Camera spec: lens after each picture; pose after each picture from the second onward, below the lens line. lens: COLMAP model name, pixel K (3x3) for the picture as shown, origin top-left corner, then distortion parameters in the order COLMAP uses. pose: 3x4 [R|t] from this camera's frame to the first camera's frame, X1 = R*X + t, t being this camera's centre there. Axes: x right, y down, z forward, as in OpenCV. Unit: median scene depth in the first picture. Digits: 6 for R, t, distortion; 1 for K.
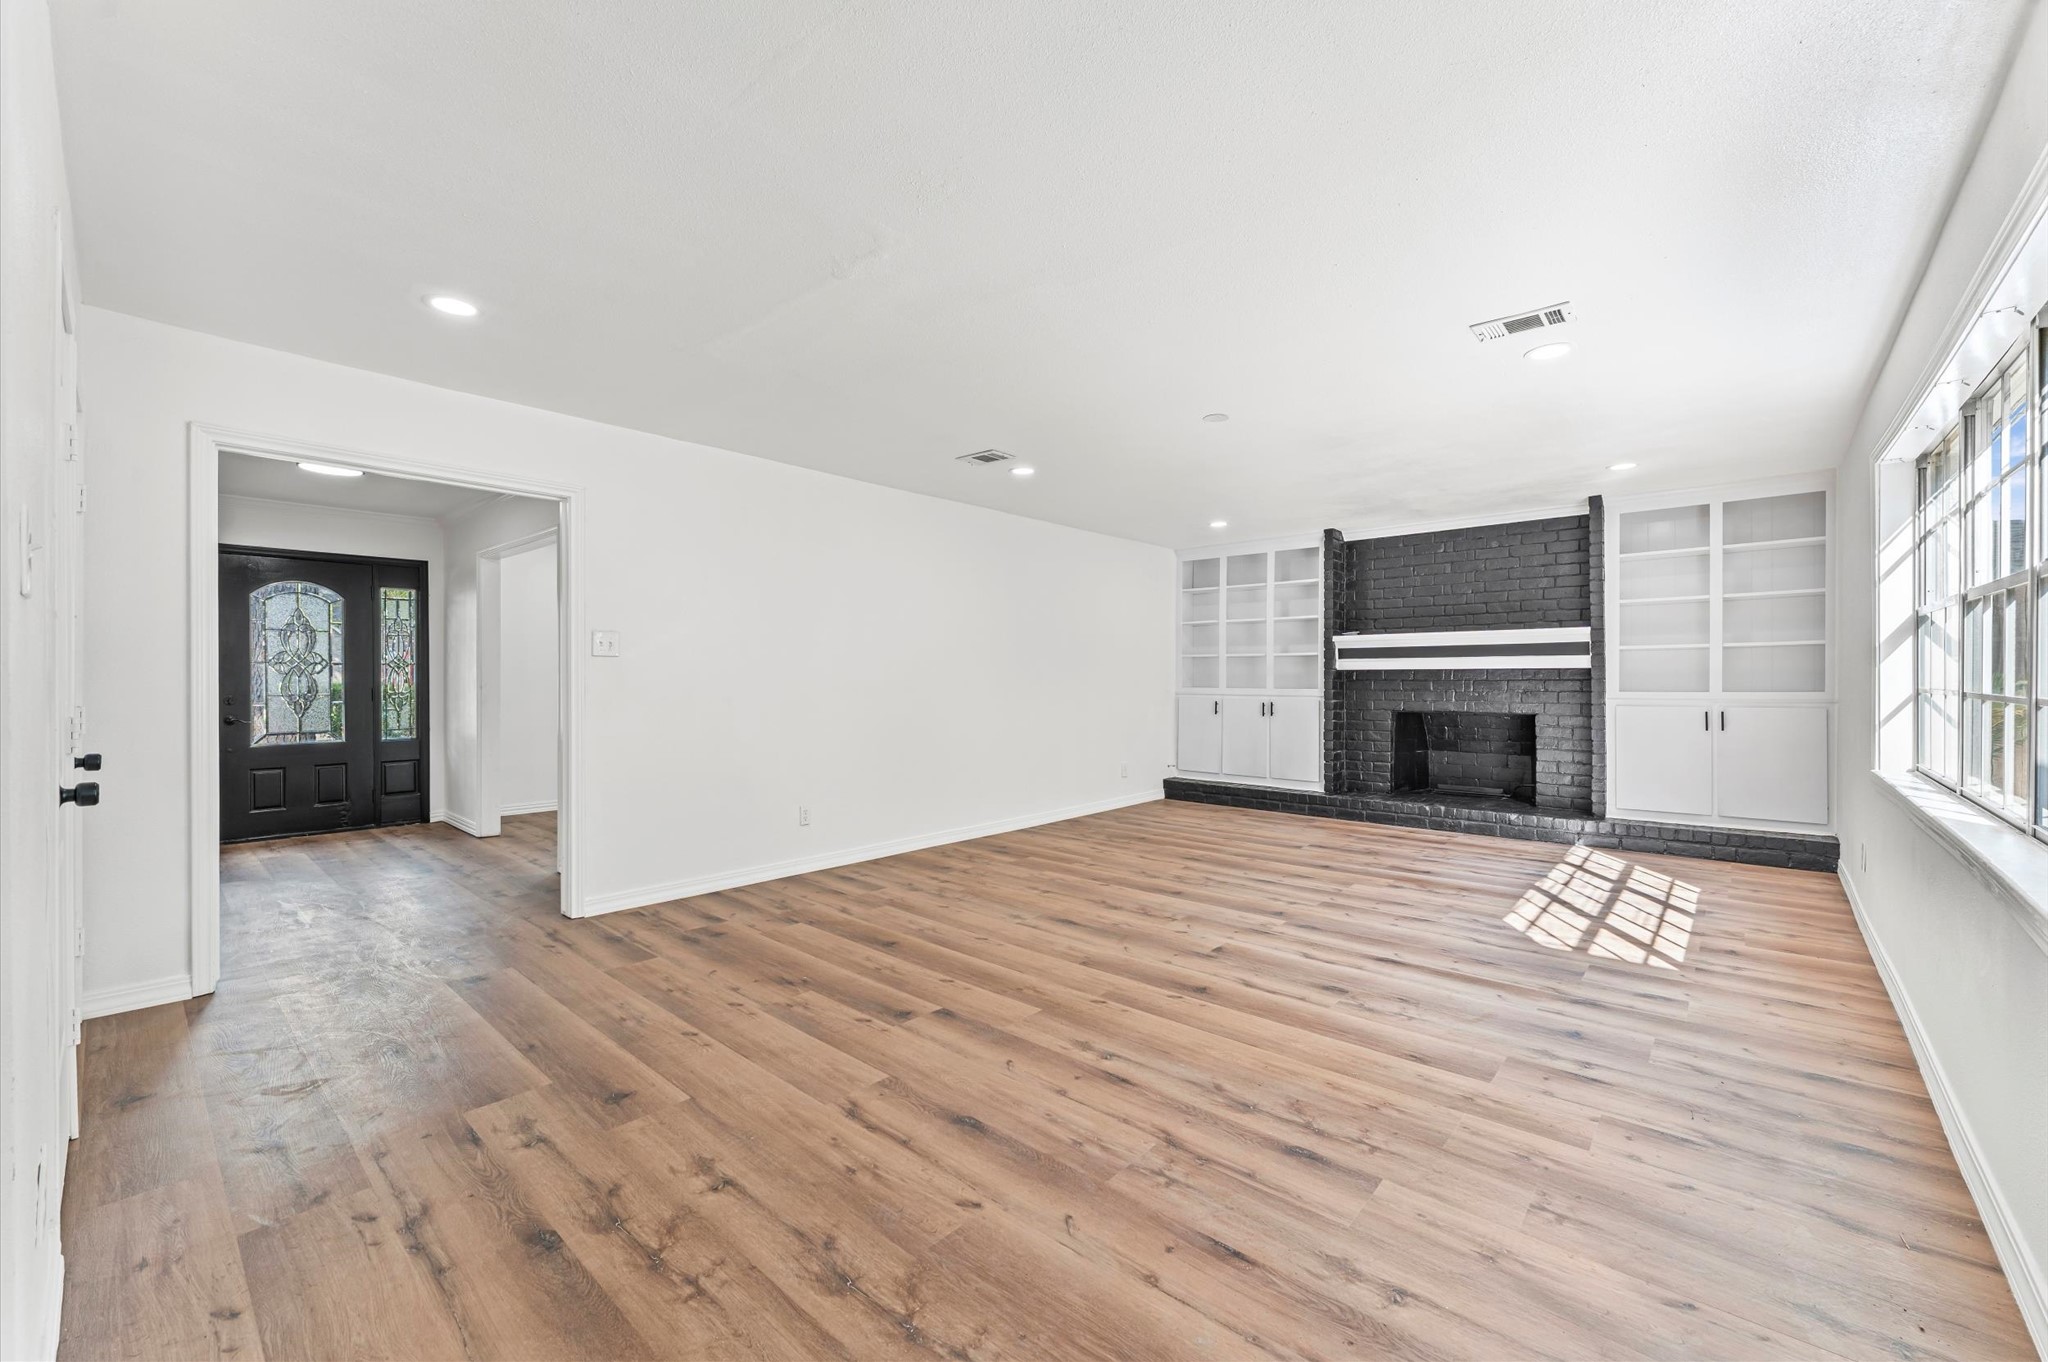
lens RADIAL K [[811.8, 0, 1016.5], [0, 811.8, 678.7], [0, 0, 1]] dist [-0.000877, -0.001031]
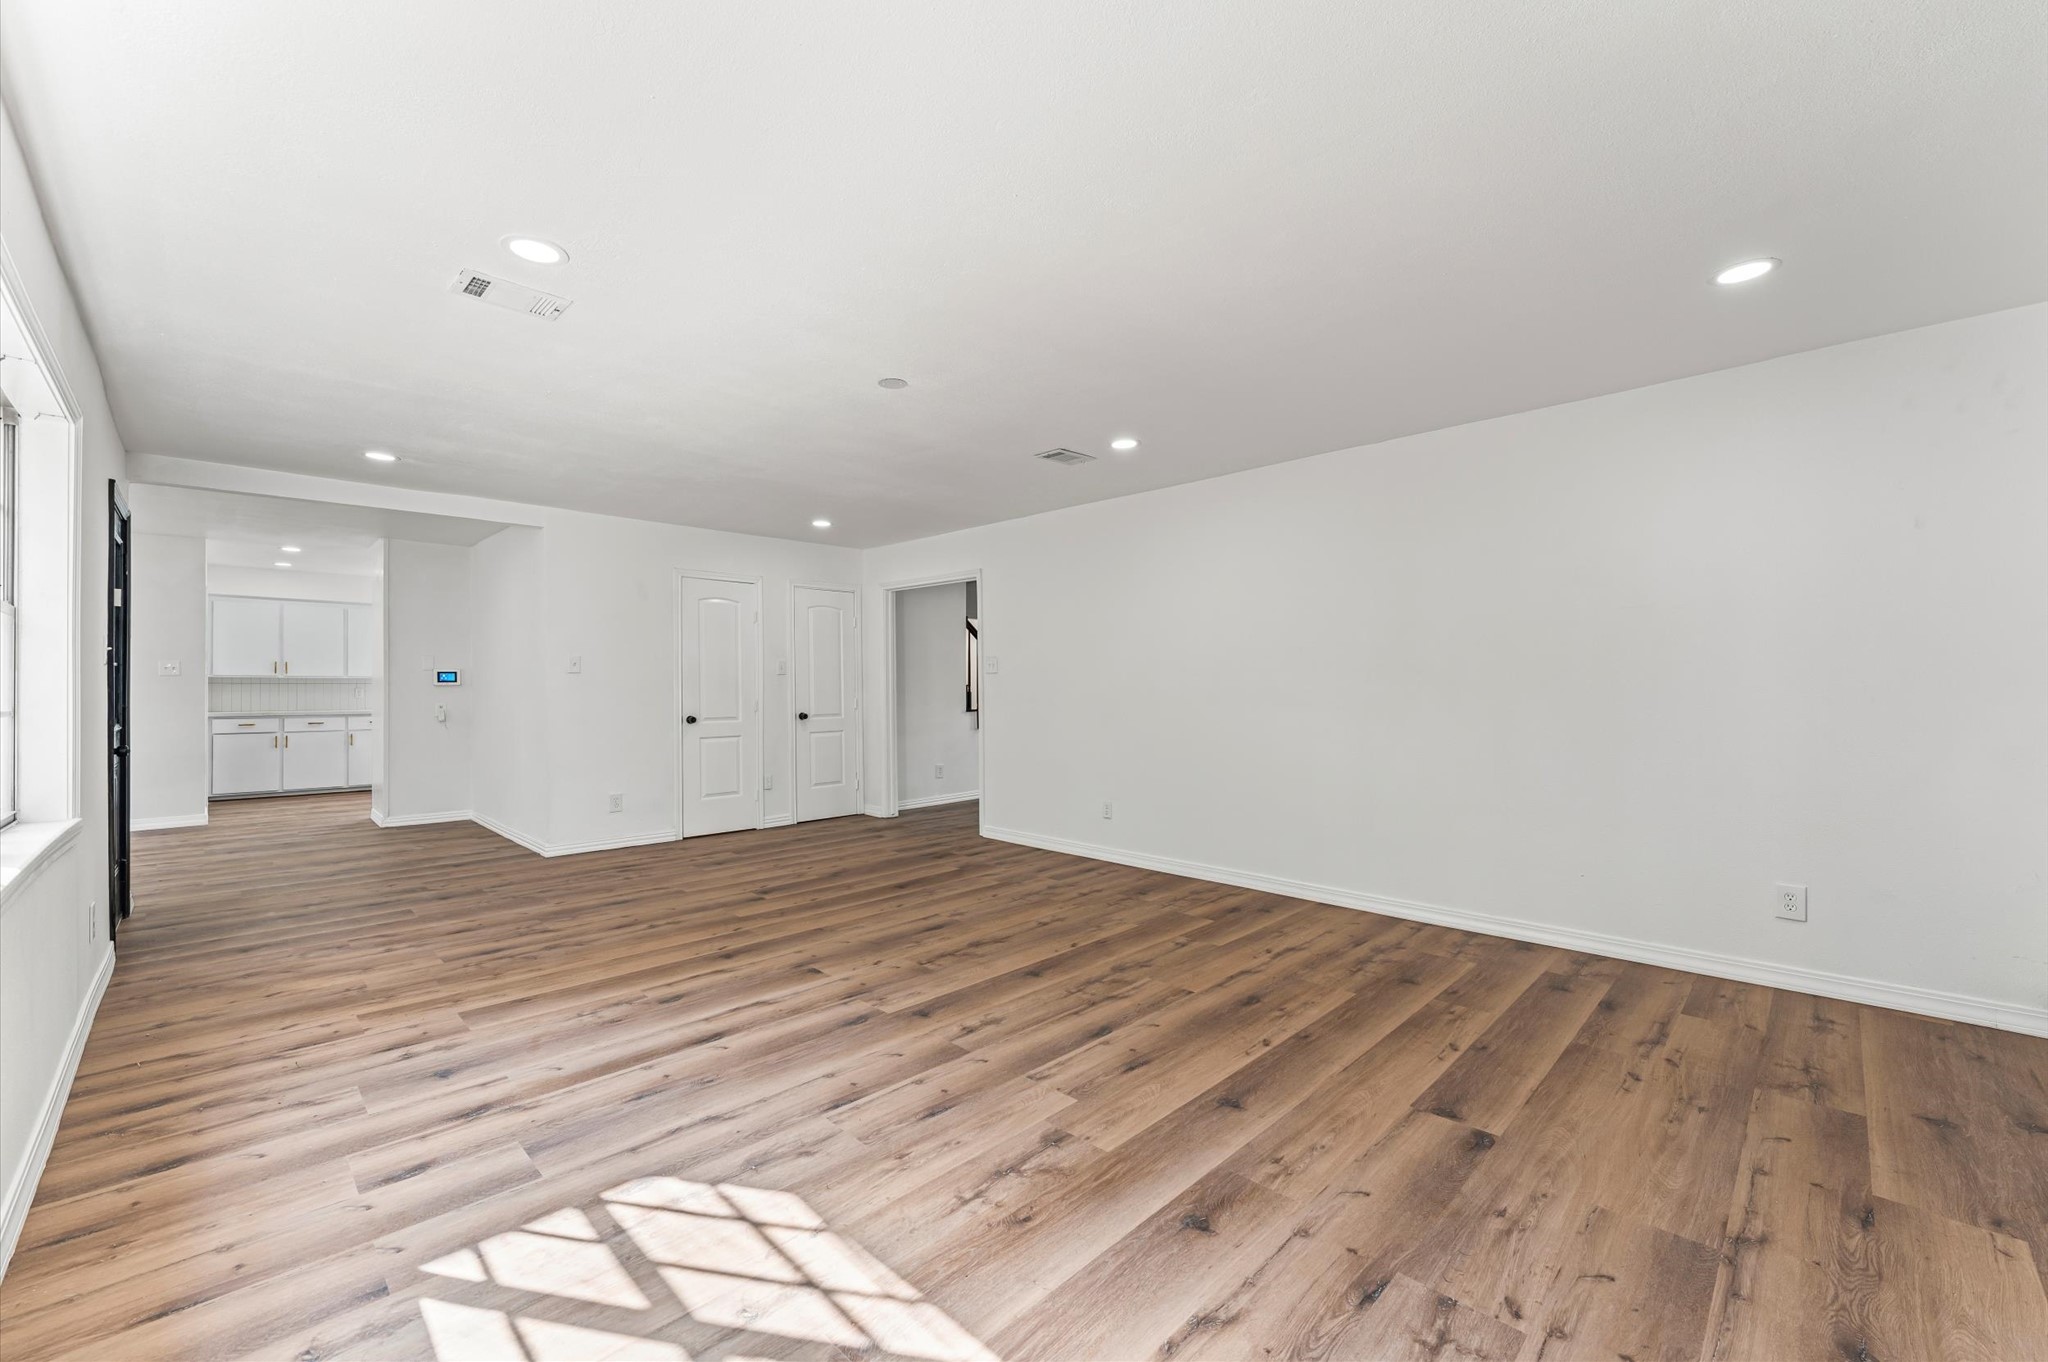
lens RADIAL K [[818.8, 0, 1024.0], [0, 818.8, 681.0], [0, 0, 1]] dist [0.000601, -0.000218]
pose [[-0.051340, -0.007211, -0.998655, 1.318661], [0.004166, 0.999964, -0.007434, -0.003190], [0.998673, -0.004542, -0.051308, 1.415813]]
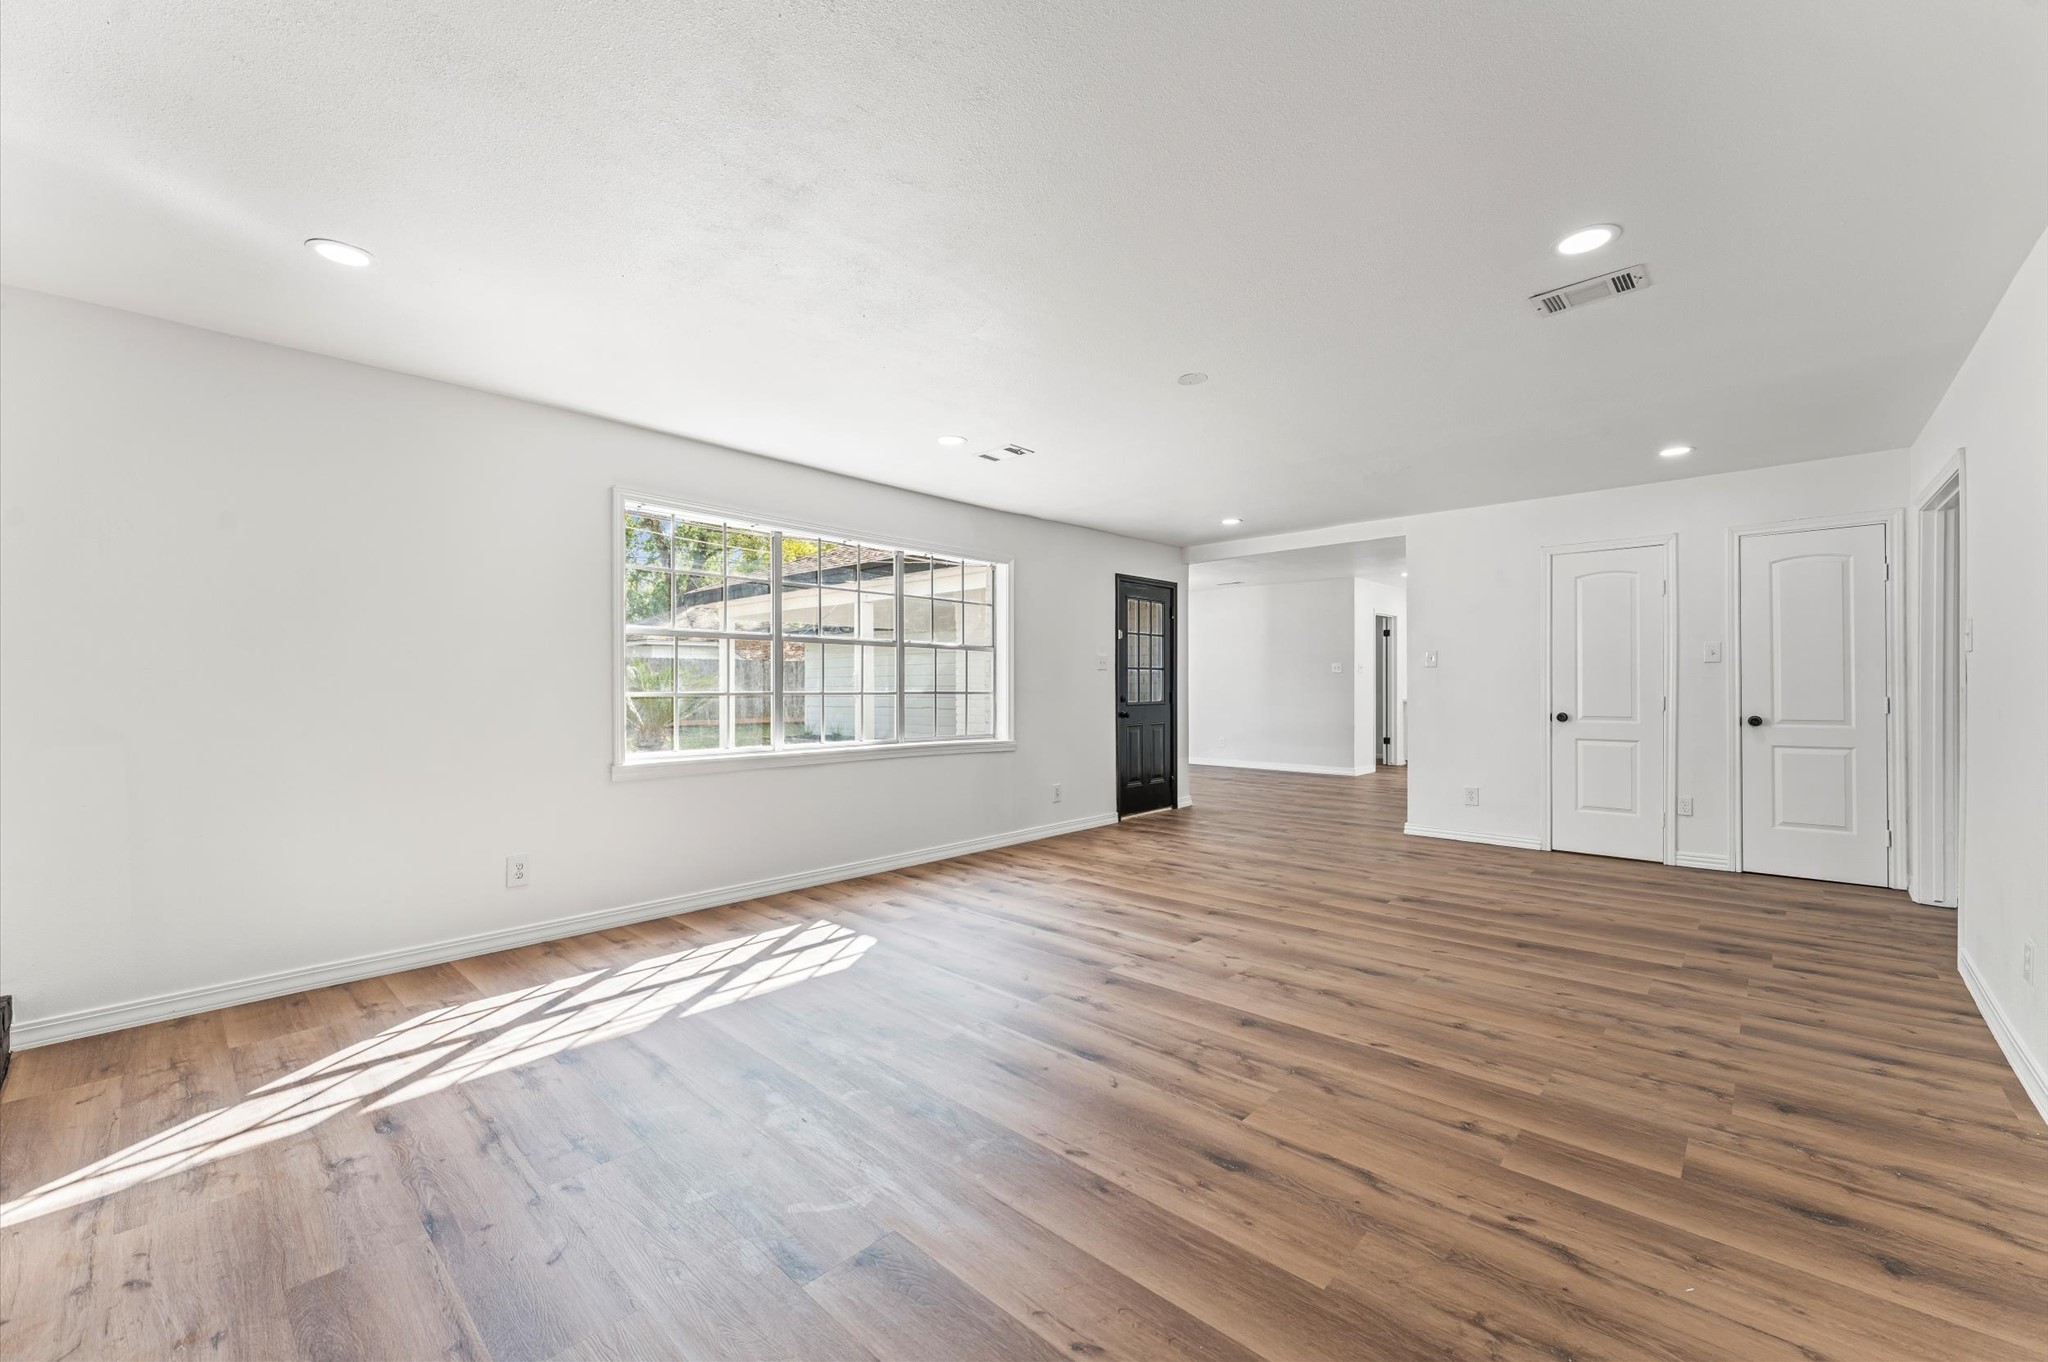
lens RADIAL K [[811.8, 0, 1016.5], [0, 811.8, 678.7], [0, 0, 1]] dist [-0.000877, -0.001031]
pose [[-0.999781, 0.002883, 0.020718, 0.498518], [0.002714, 0.999963, -0.008198, 0.002826], [-0.020741, -0.008140, -0.999752, 2.244740]]
